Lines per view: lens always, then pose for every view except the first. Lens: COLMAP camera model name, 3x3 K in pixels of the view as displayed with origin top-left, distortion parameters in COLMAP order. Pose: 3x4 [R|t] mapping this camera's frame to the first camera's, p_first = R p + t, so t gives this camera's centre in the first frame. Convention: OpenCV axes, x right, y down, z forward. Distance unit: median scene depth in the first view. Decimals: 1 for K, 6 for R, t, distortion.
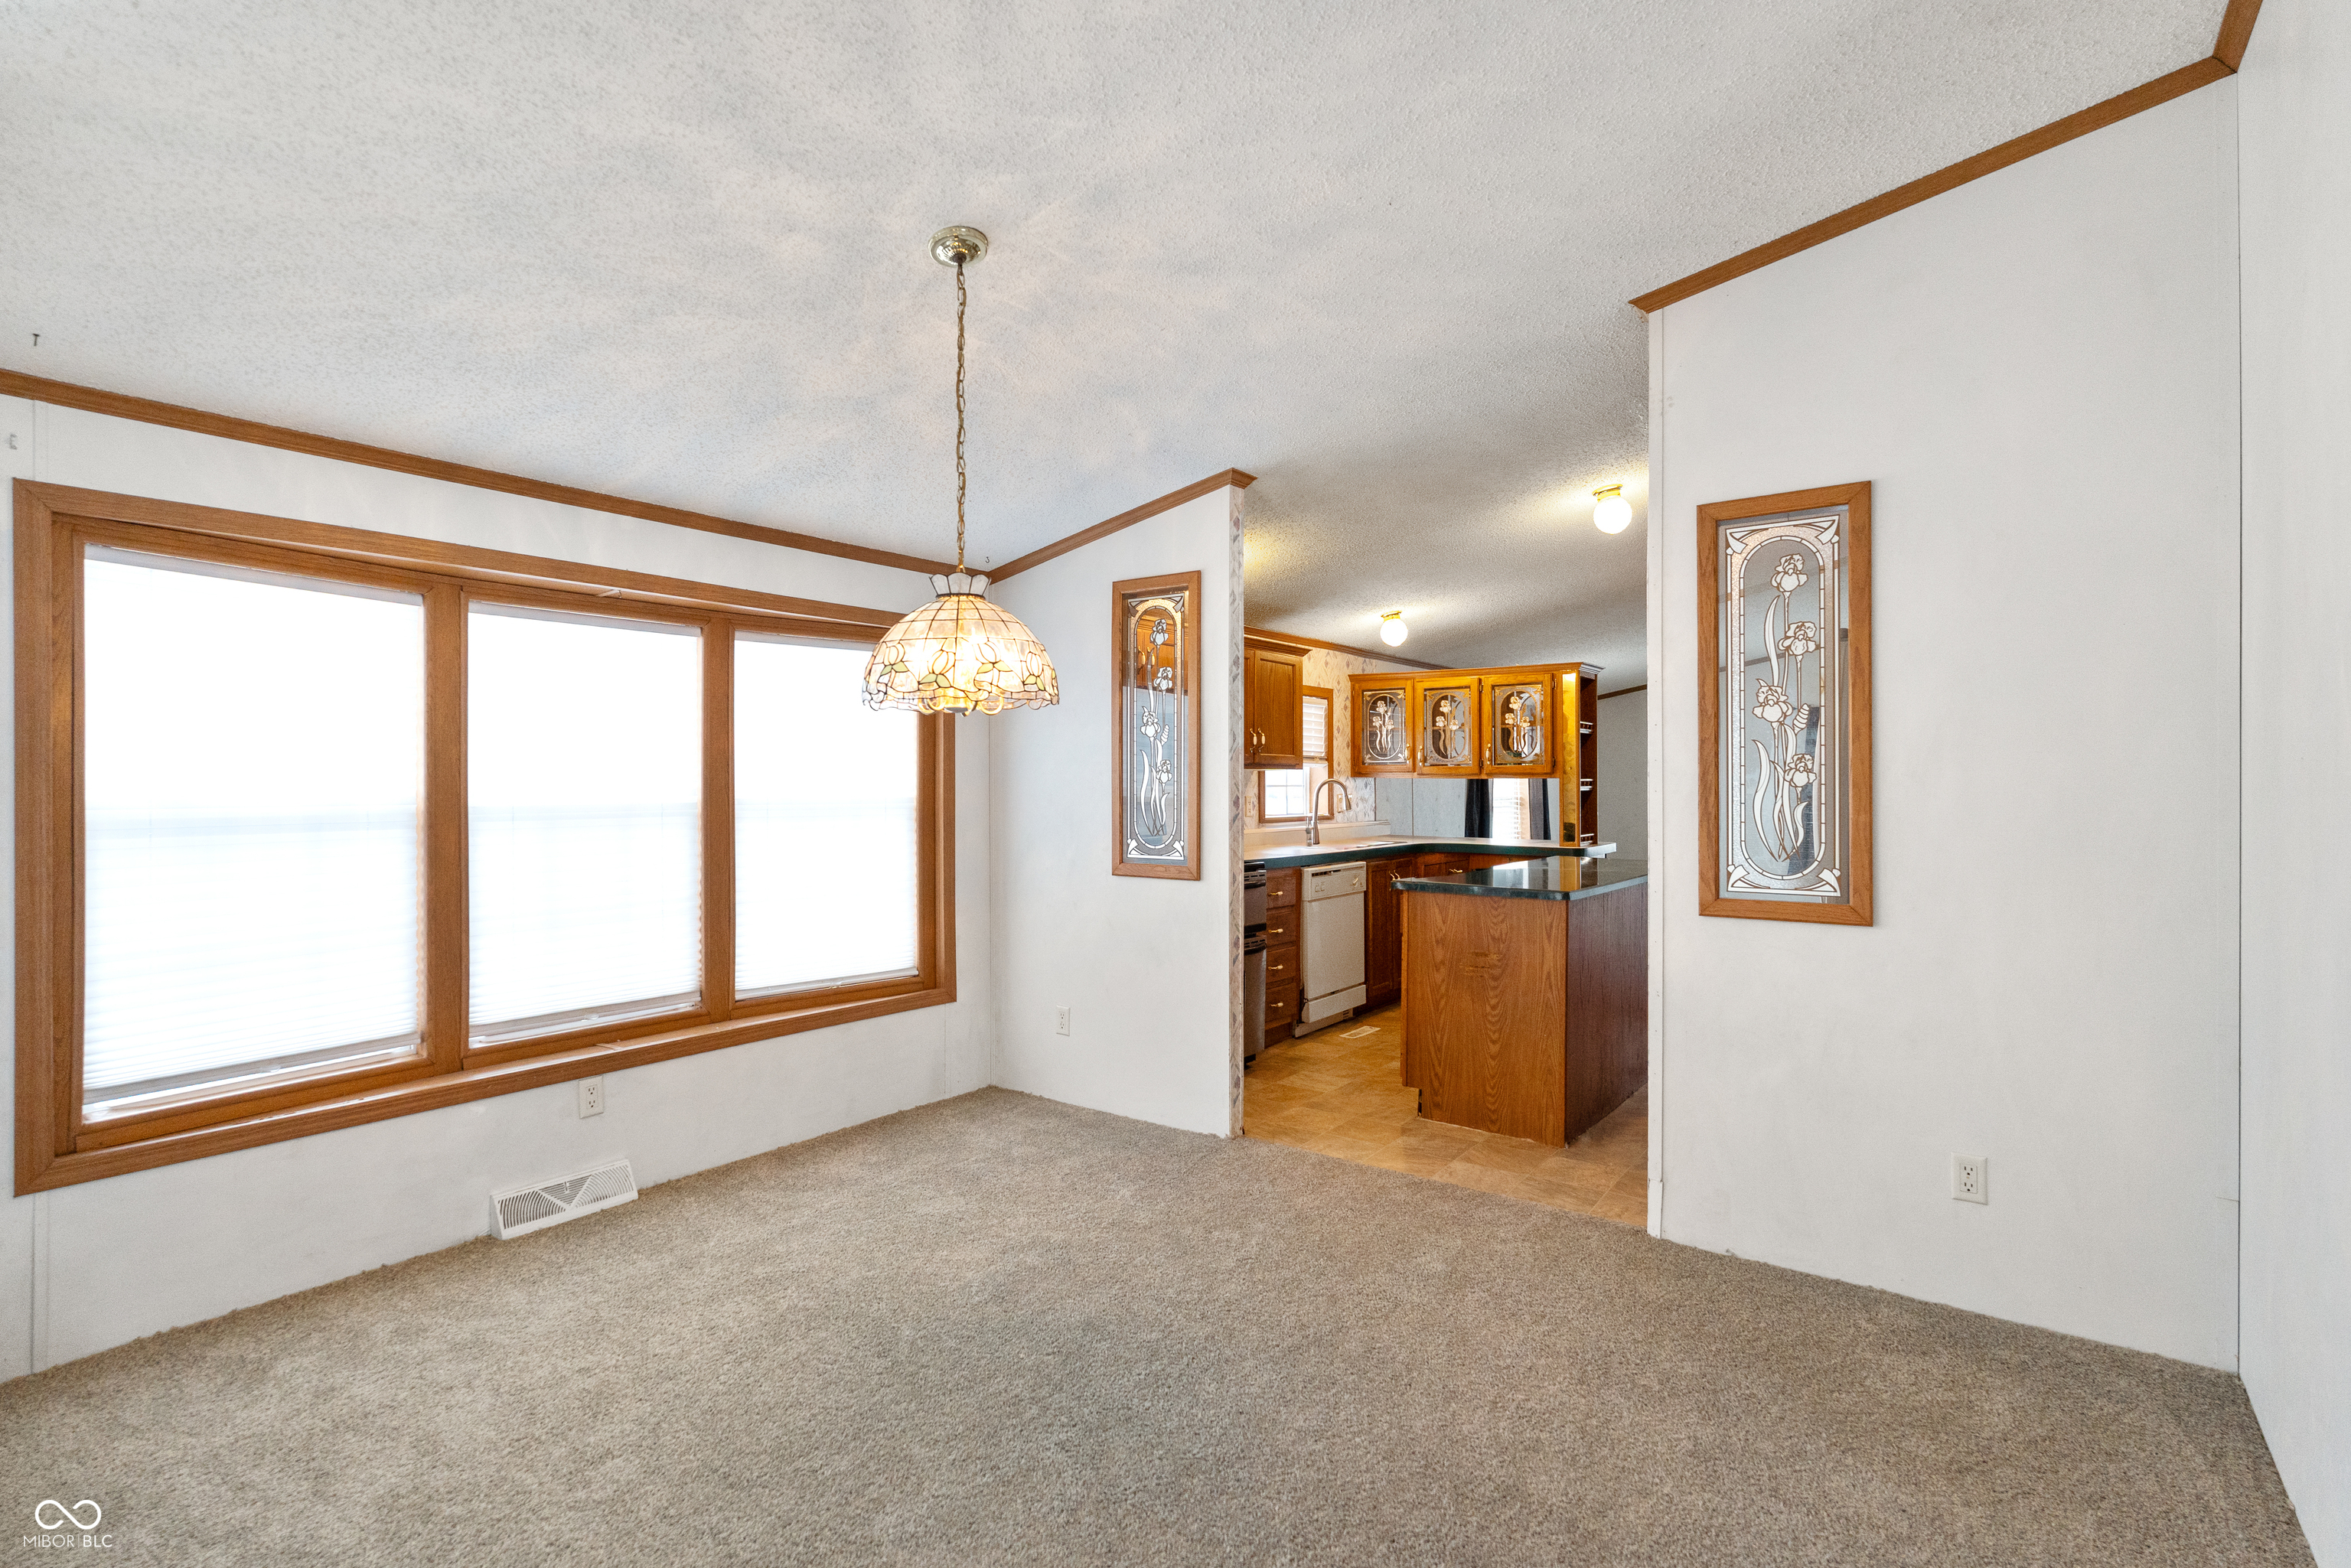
lens RADIAL K [[1129.2, 0, 1175.5], [0, 1129.2, 784.0], [0, 0, 1]] dist [0.002870, 0.000375]
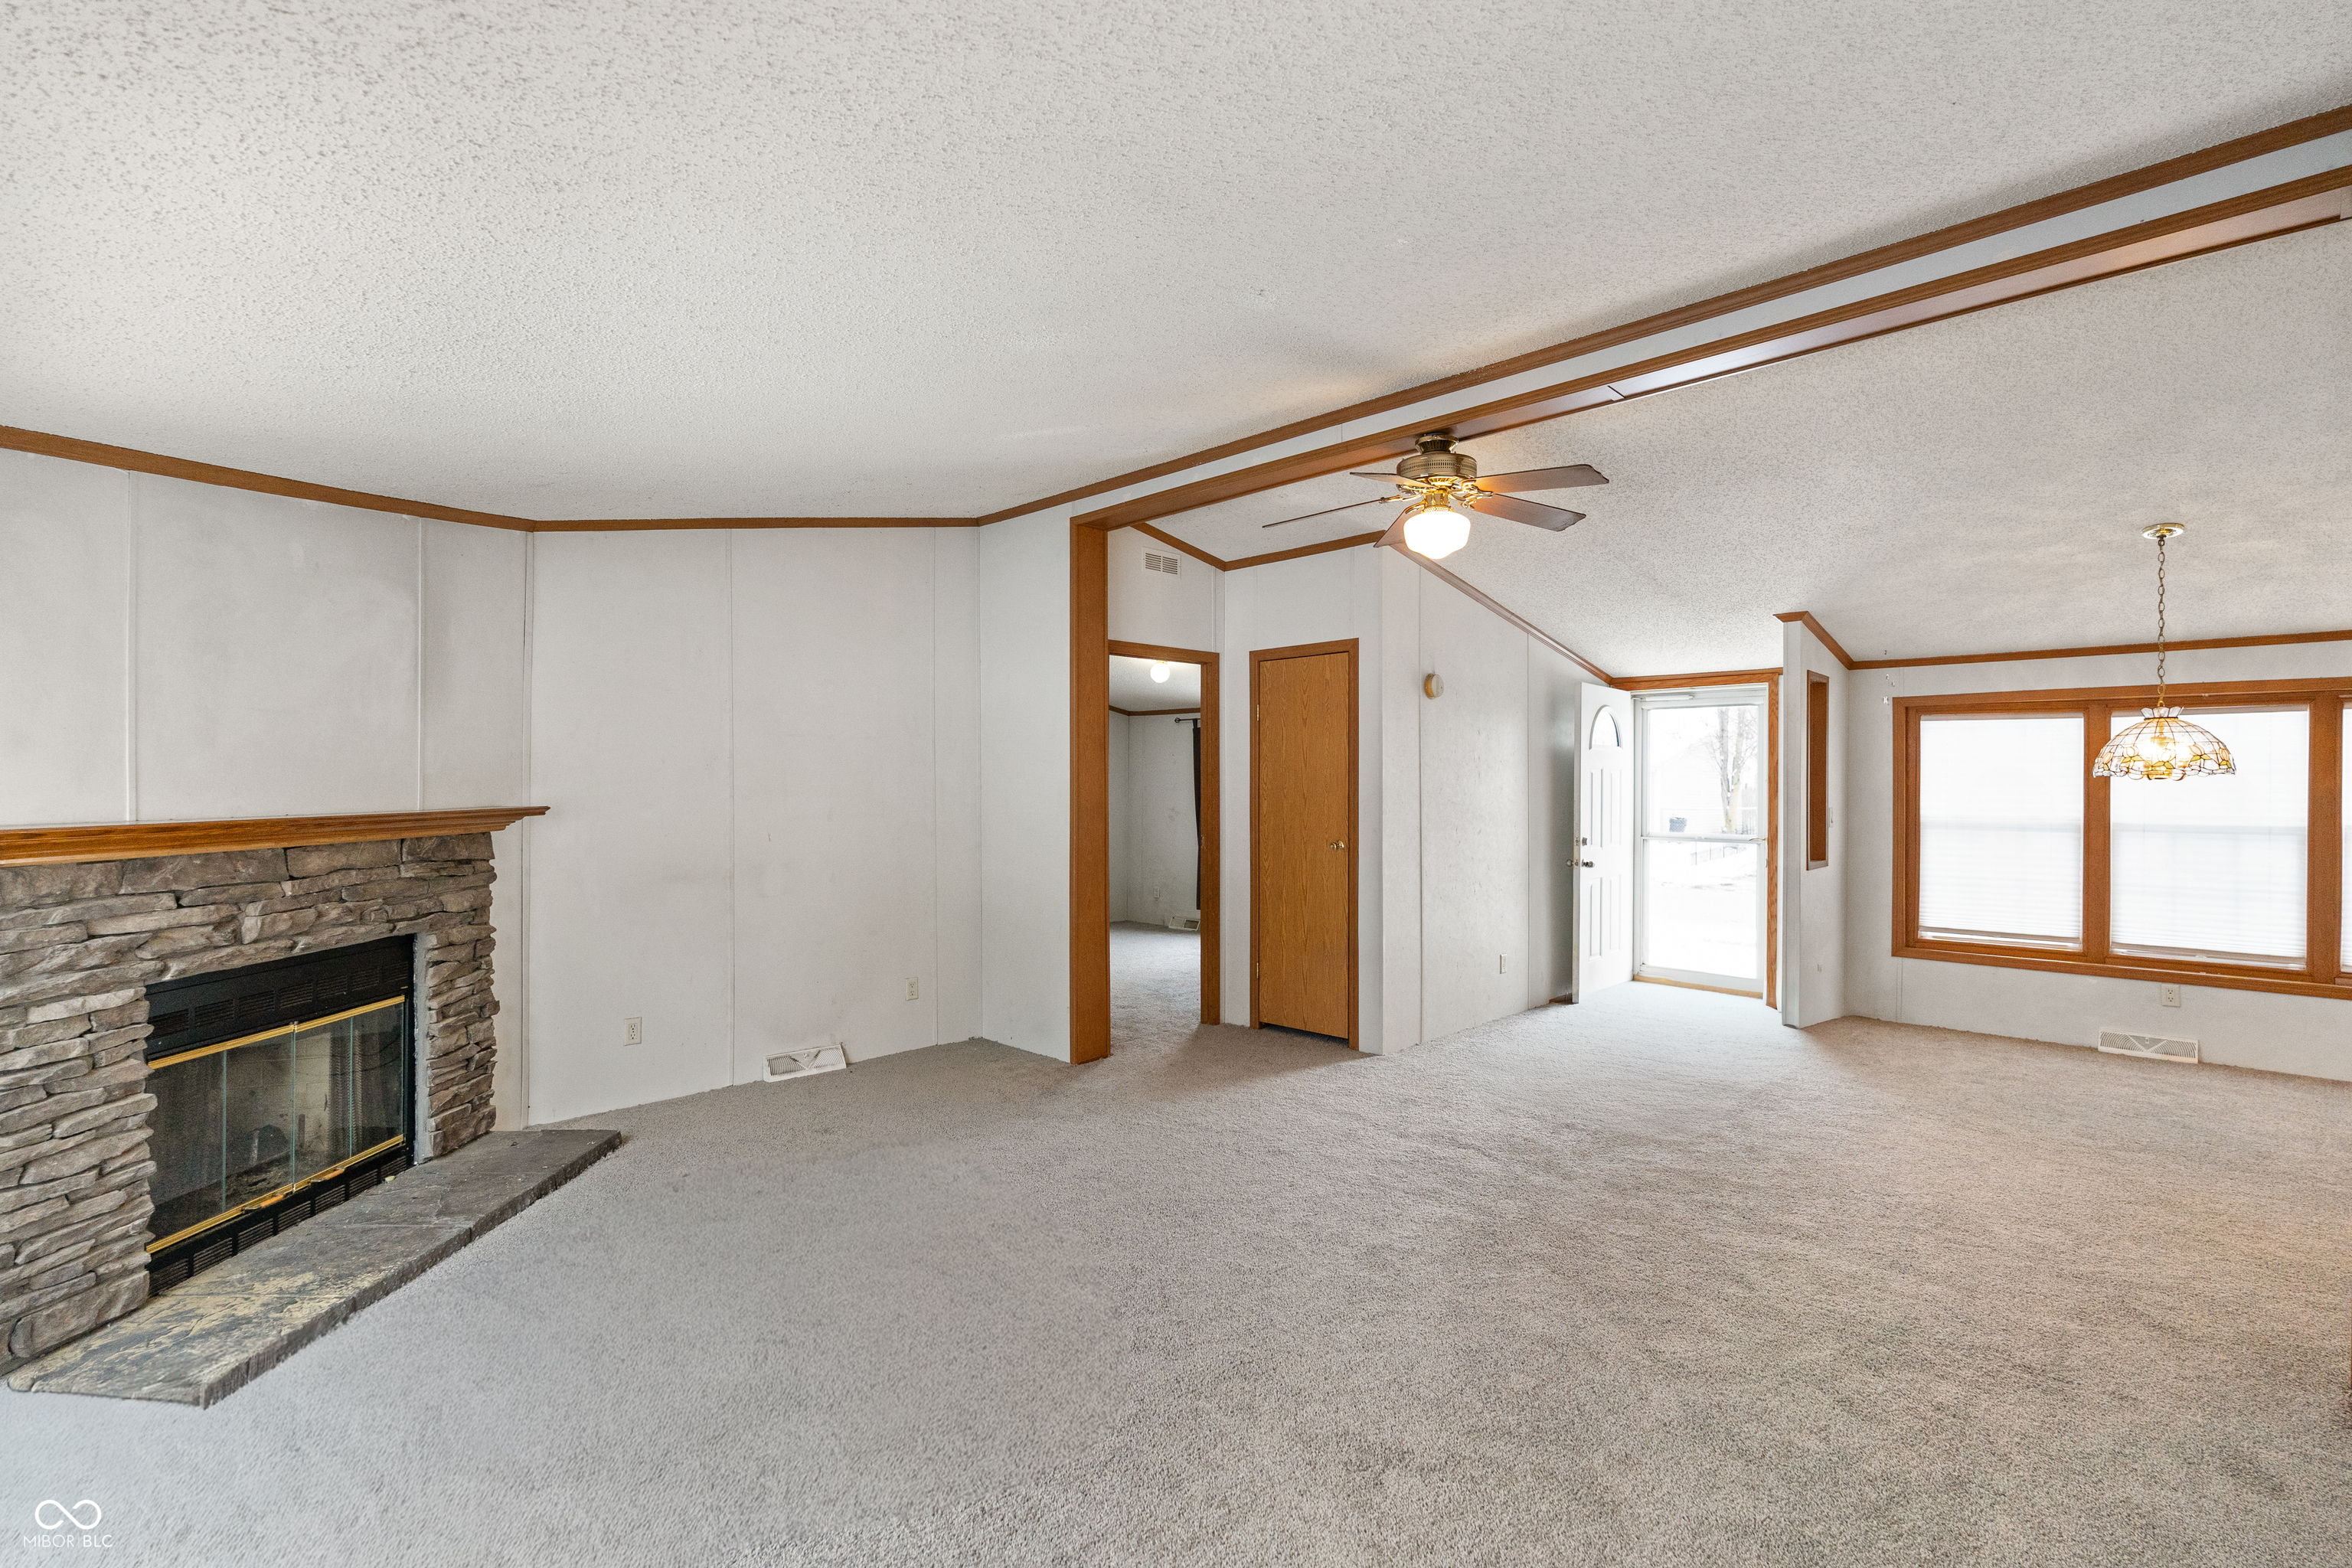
lens RADIAL K [[1081.8, 0, 1176.0], [0, 1081.8, 784.0], [0, 0, 1]] dist [0.003137, 0.000345]
pose [[-0.140485, 0.001082, -0.990082, 1.368973], [-0.003031, 0.999994, 0.001523, -0.042060], [0.990078, 0.003215, -0.140481, -0.270112]]
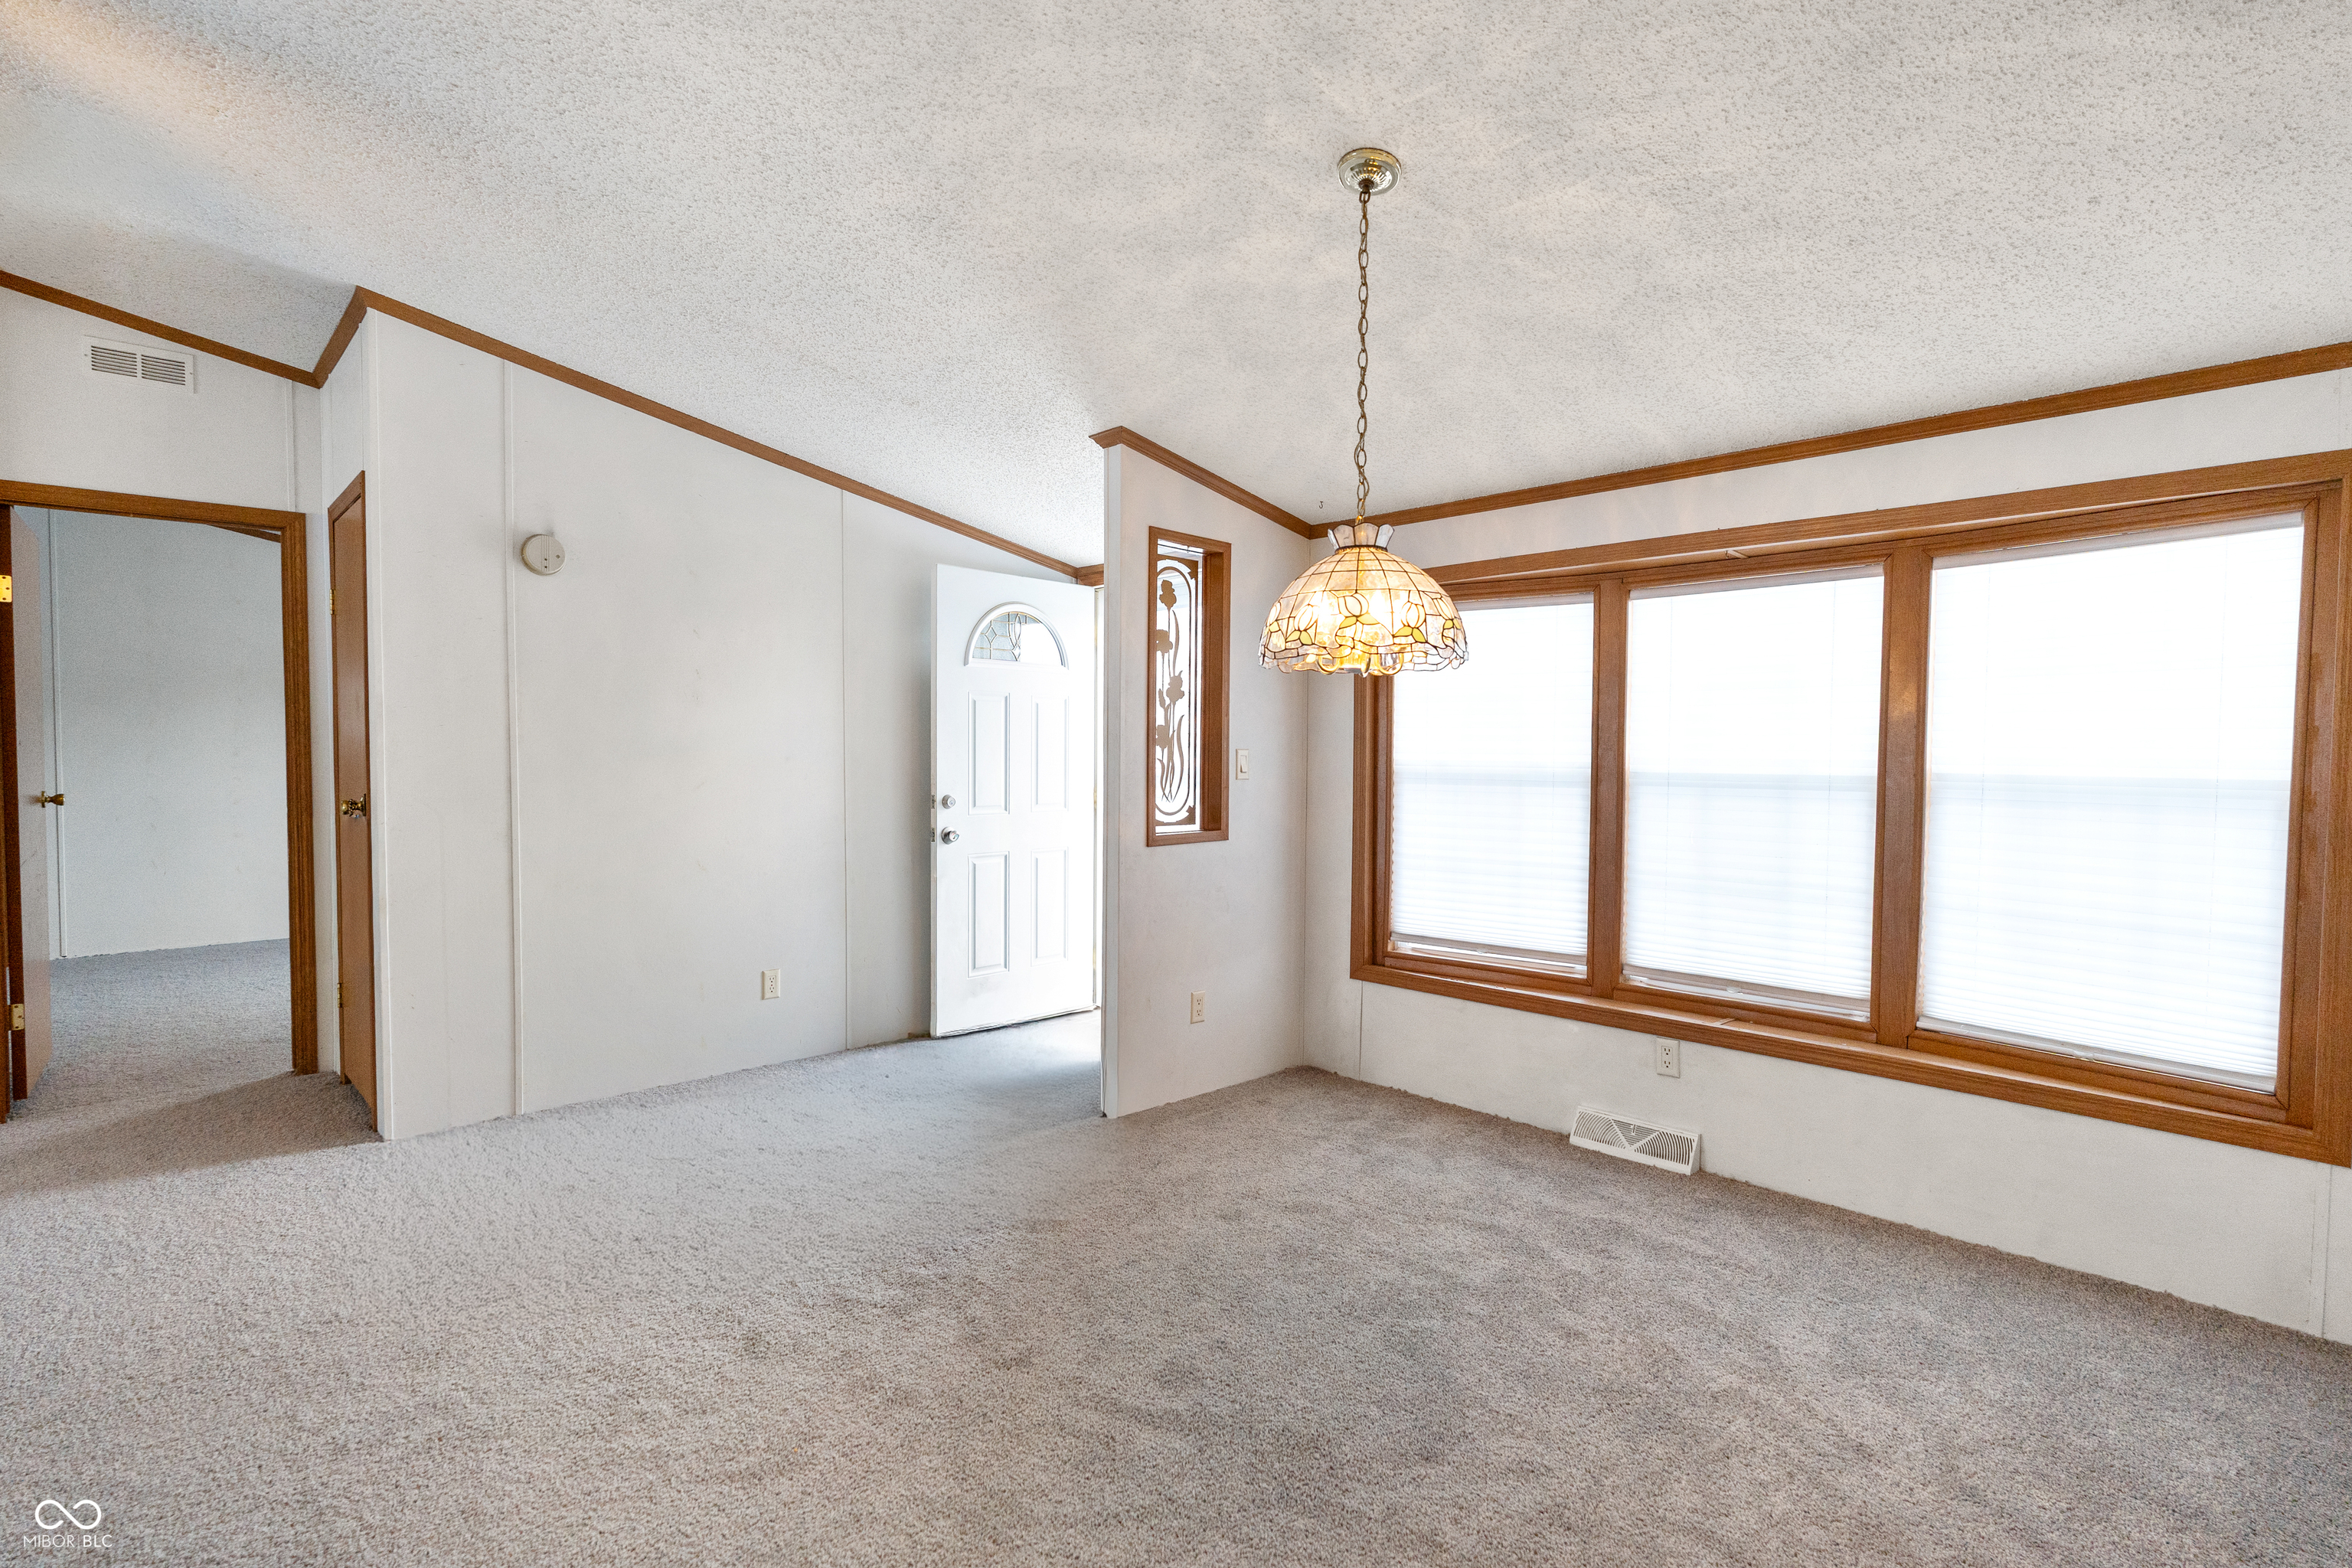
lens RADIAL K [[1119.2, 0, 1176.0], [0, 1119.2, 784.0], [0, 0, 1]] dist [-0.008619, 0.000117]
pose [[-0.175478, 0.032328, -0.983952, 0.570962], [-0.004418, 0.999425, 0.033624, -0.003343], [0.984473, 0.010247, -0.175234, 0.763793]]
